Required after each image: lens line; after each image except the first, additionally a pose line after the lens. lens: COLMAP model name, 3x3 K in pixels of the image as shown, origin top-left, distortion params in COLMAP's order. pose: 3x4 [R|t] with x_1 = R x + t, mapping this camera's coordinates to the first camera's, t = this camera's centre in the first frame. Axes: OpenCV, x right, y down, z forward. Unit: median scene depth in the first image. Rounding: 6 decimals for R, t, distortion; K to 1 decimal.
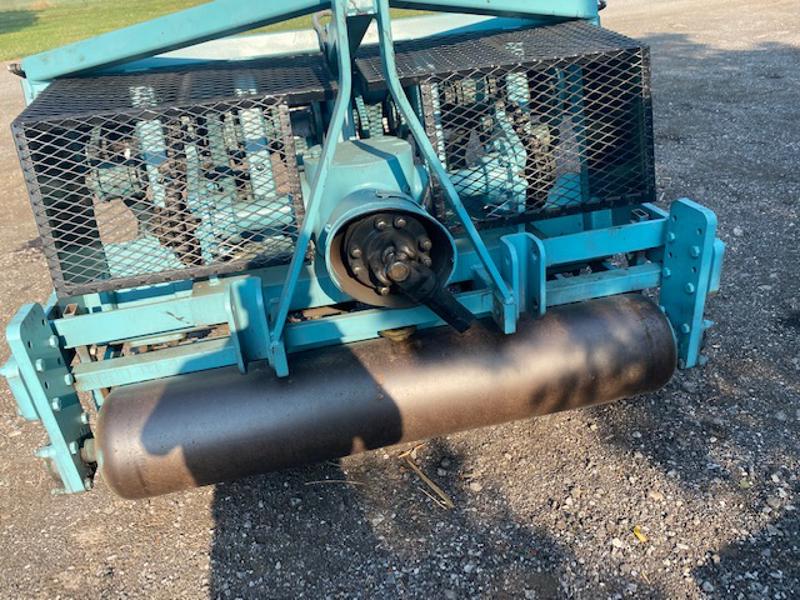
lens RADIAL K [[641.4, 0, 400.0], [0, 641.4, 300.0], [0, 0, 1]] dist [0.047633, -0.063214]
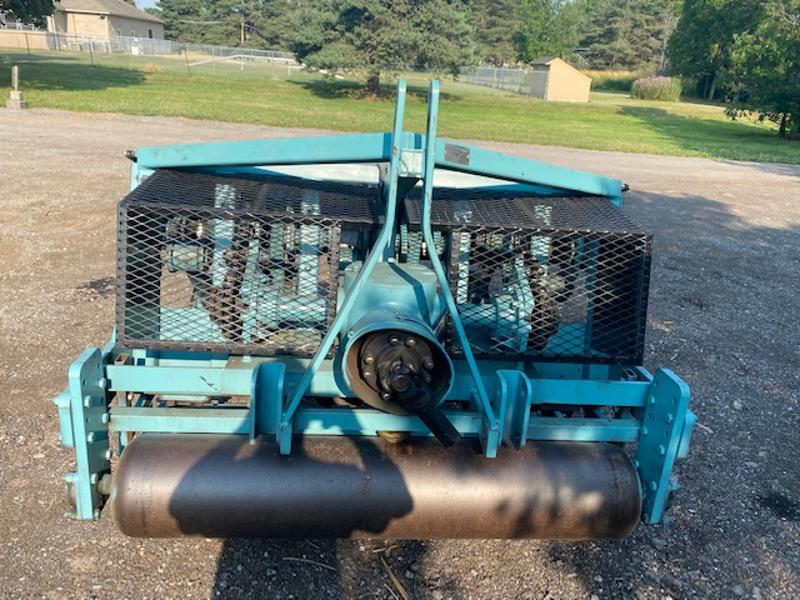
lens RADIAL K [[641.4, 0, 400.0], [0, 641.4, 300.0], [0, 0, 1]] dist [0.047633, -0.063214]
pose [[0.979370, 0.192620, -0.061096, 0.029355], [-0.199572, 0.969419, -0.142821, -0.019390], [0.031718, 0.152068, 0.987861, -0.139108]]
